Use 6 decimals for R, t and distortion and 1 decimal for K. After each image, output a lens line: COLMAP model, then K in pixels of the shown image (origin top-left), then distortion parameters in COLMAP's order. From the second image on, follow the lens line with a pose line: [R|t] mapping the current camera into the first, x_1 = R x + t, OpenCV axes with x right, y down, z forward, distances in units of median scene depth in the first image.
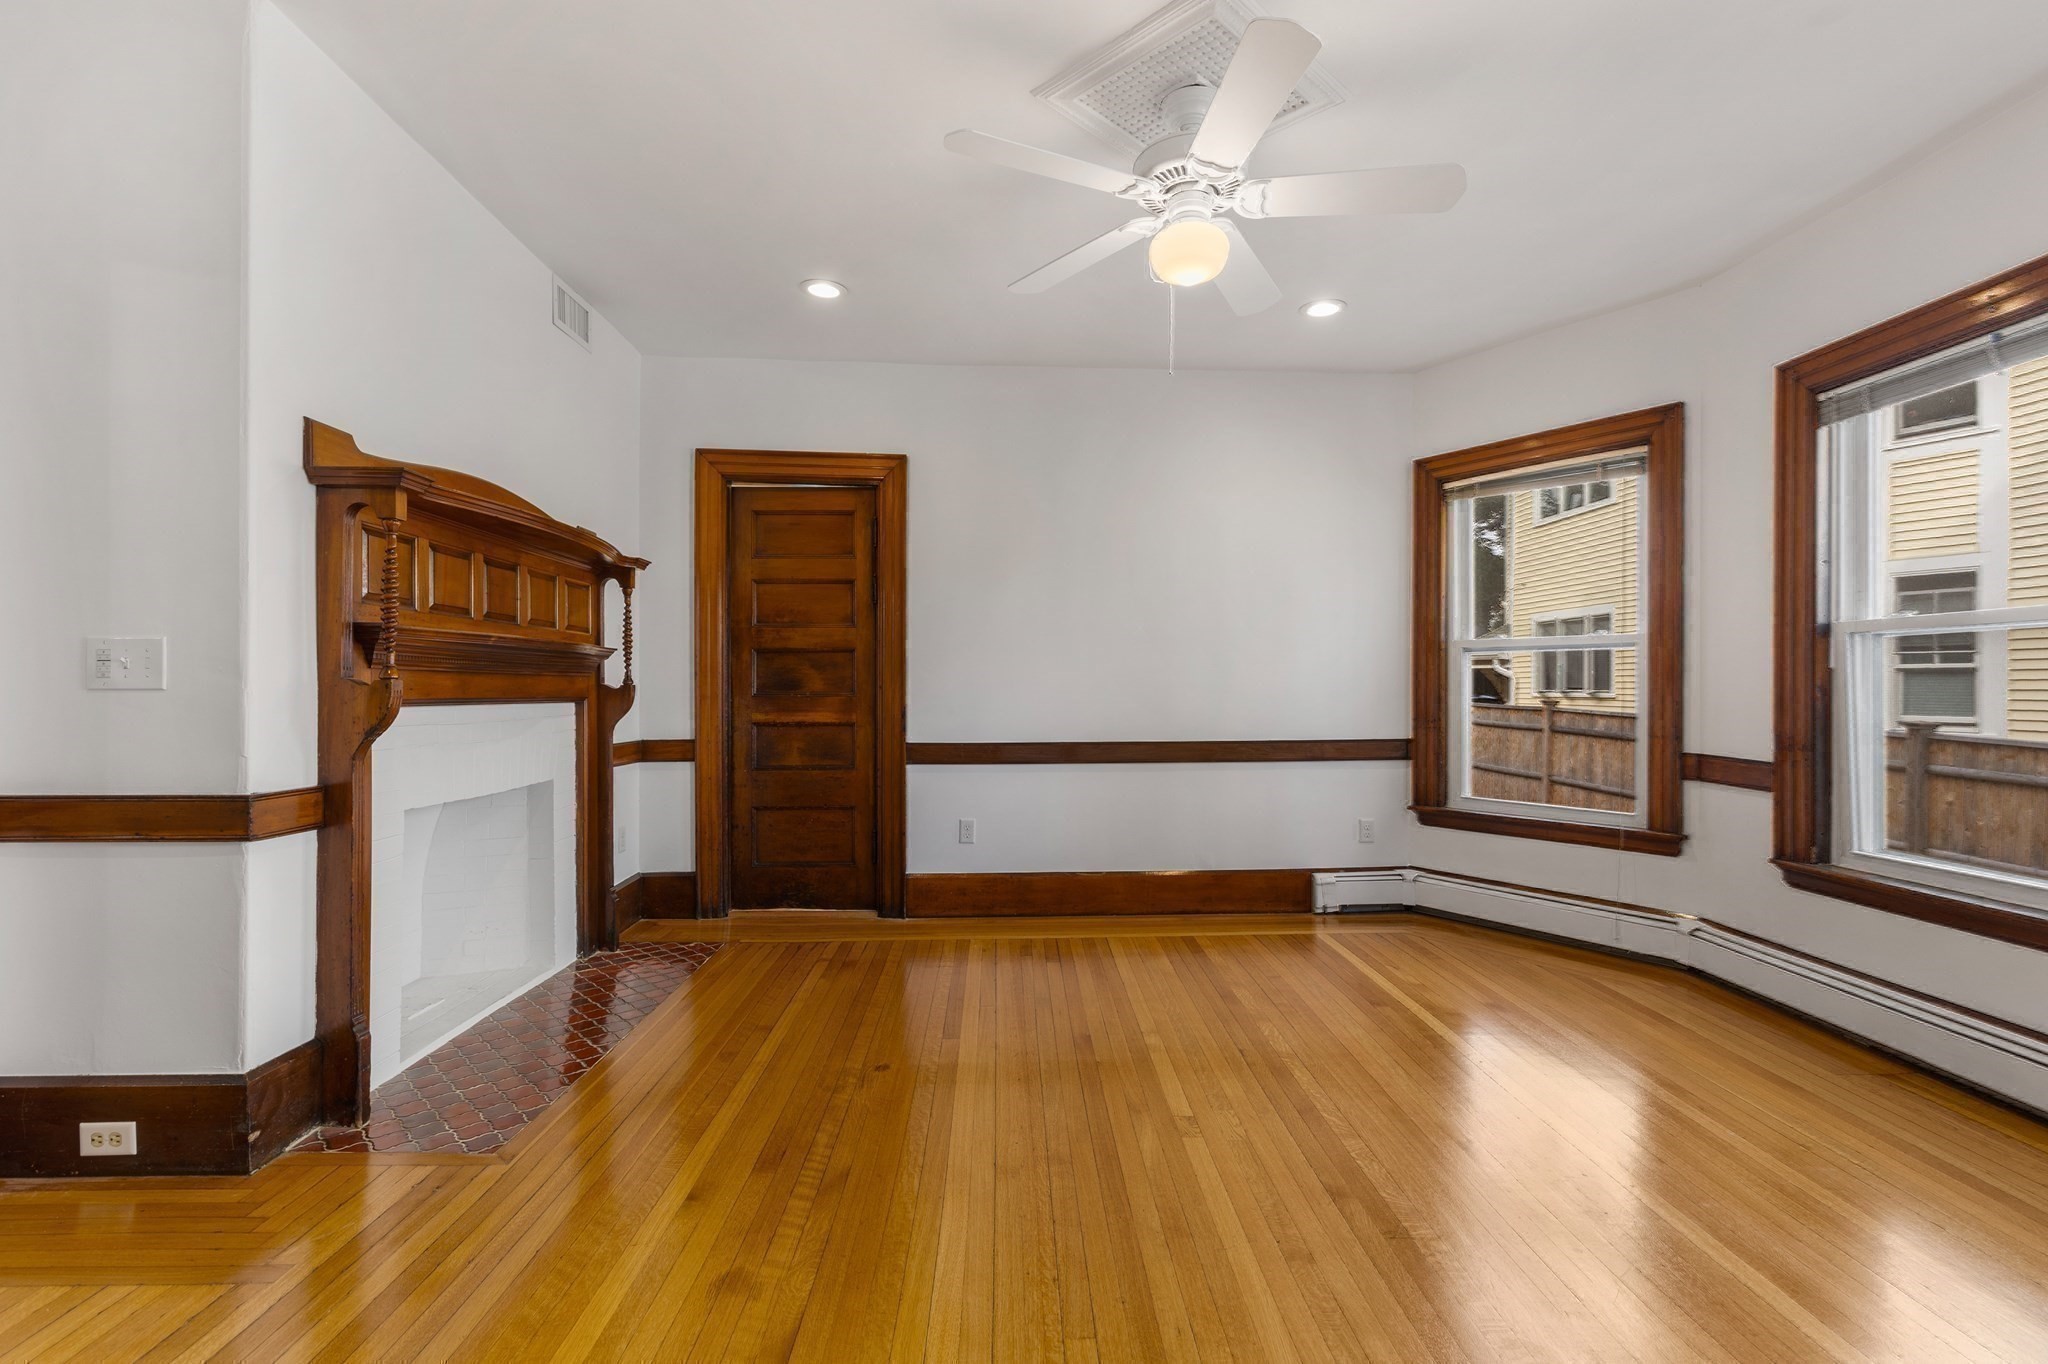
lens RADIAL K [[932.2, 0, 1041.4], [0, 932.2, 687.2], [0, 0, 1]] dist [0.003556, 0.000140]
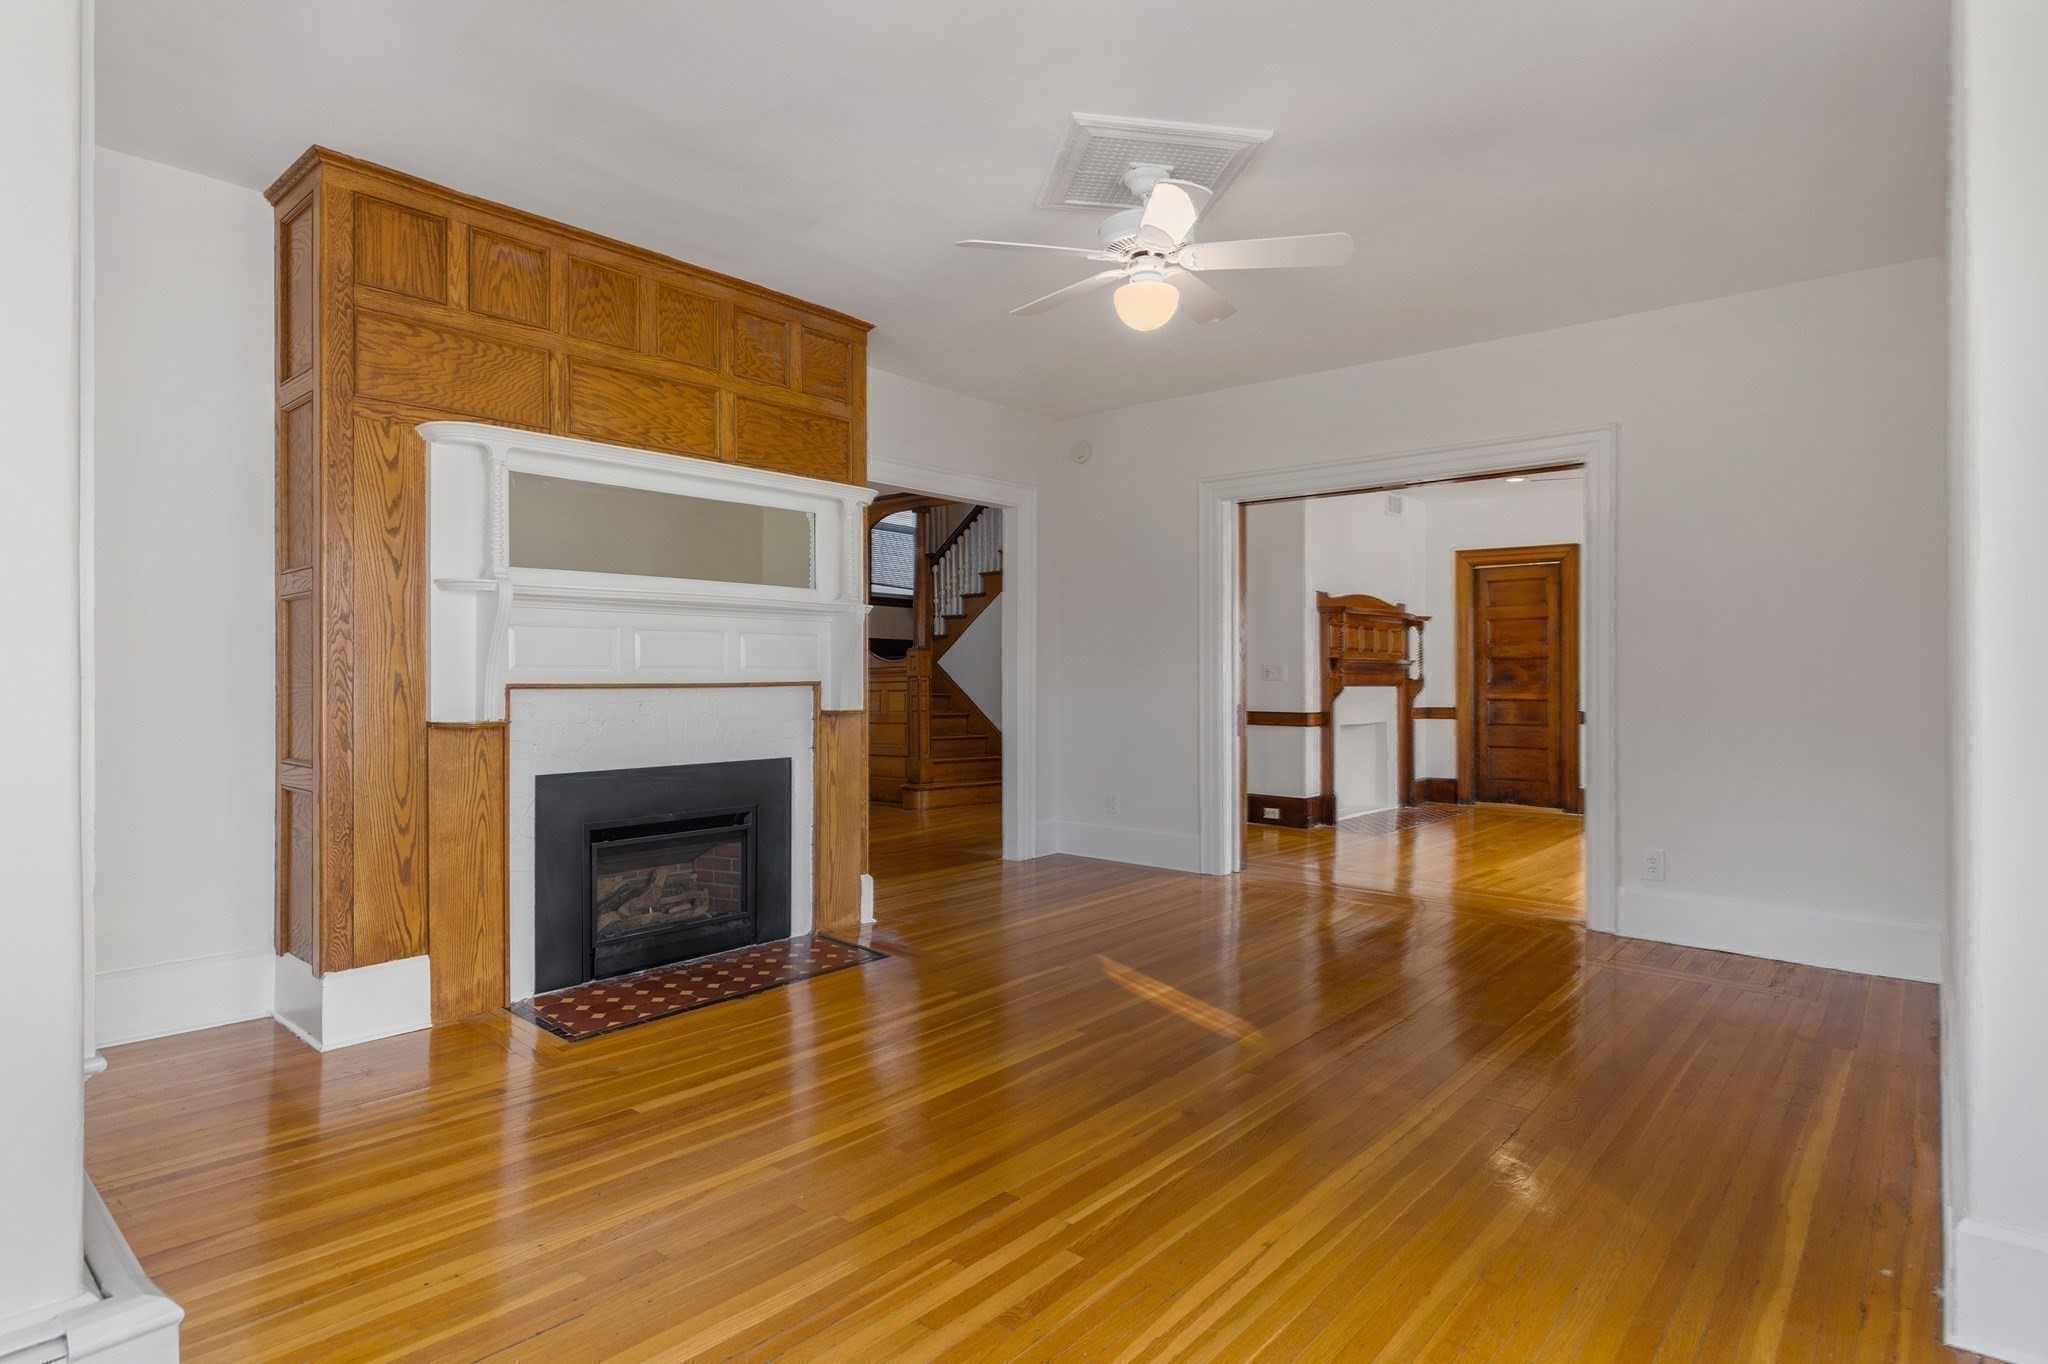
lens RADIAL K [[1091.7, 0, 1036.2], [0, 1091.7, 678.5], [0, 0, 1]] dist [-0.002063, -0.000017]
pose [[0.723305, -0.004211, -0.690516, 0.558005], [0.003429, 0.999991, -0.002507, 0.001084], [0.690520, -0.000554, 0.723313, -1.223563]]
